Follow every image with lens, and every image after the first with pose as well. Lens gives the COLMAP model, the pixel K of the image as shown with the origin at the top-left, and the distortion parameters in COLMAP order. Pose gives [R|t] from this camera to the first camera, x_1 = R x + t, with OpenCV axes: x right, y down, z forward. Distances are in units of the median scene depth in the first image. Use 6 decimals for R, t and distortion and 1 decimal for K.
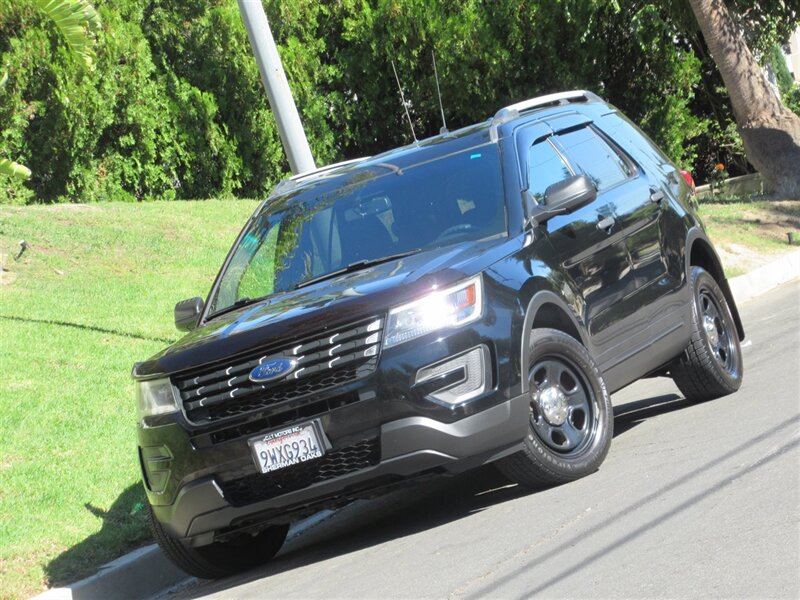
lens RADIAL K [[3366.4, 0, 403.2], [0, 3366.4, 305.7], [0, 0, 1]] dist [1.225250, 0.000000]
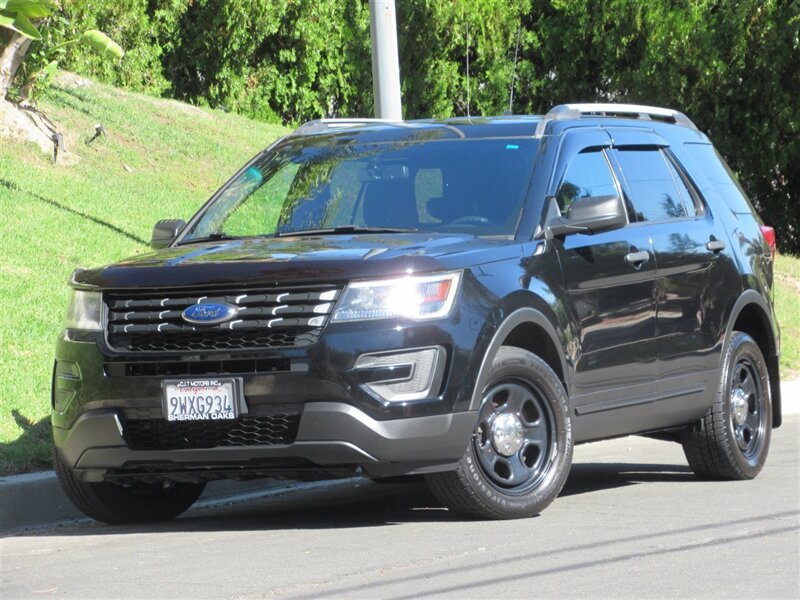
lens RADIAL K [[3774.3, 0, 400.3], [0, 3774.3, 301.0], [0, 0, 1]] dist [1.599011, 0.000000]
pose [[0.963819, 0.258778, -0.063927, 0.071804], [-0.258733, 0.965906, 0.009116, -0.006425], [0.064107, 0.007754, 0.997913, -0.011173]]
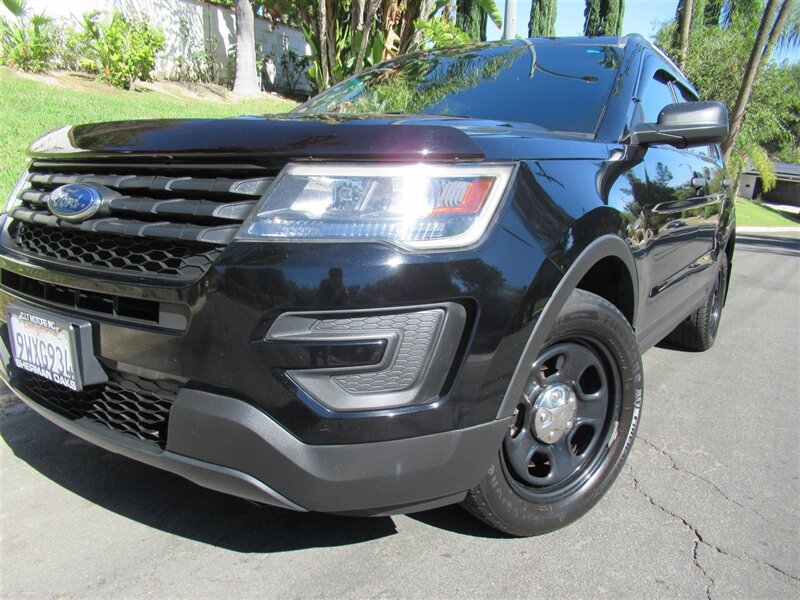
lens RADIAL K [[615.0, 0, 402.0], [0, 615.0, 313.6], [0, 0, 1]] dist [-0.022933, 0.014830]
pose [[0.908217, 0.381301, -0.172486, 0.031058], [-0.335926, 0.910025, 0.242916, -0.005500], [0.249591, -0.162678, 0.954589, 0.877431]]
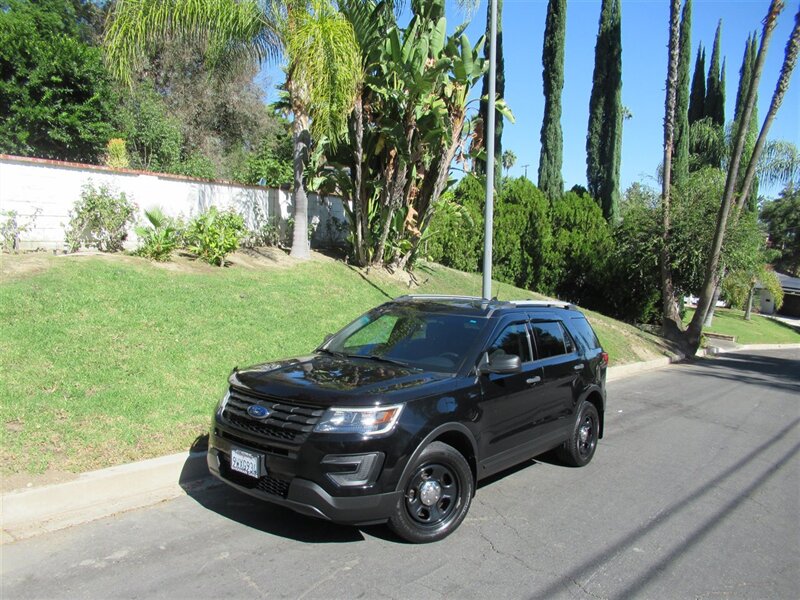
lens RADIAL K [[615.1, 0, 404.5], [0, 615.1, 294.9], [0, 0, 1]] dist [-0.006291, 0.023325]
pose [[0.890393, 0.349400, -0.291752, 0.084867], [-0.340832, 0.936588, 0.081468, -0.076536], [0.301717, 0.026900, 0.953018, 0.710004]]
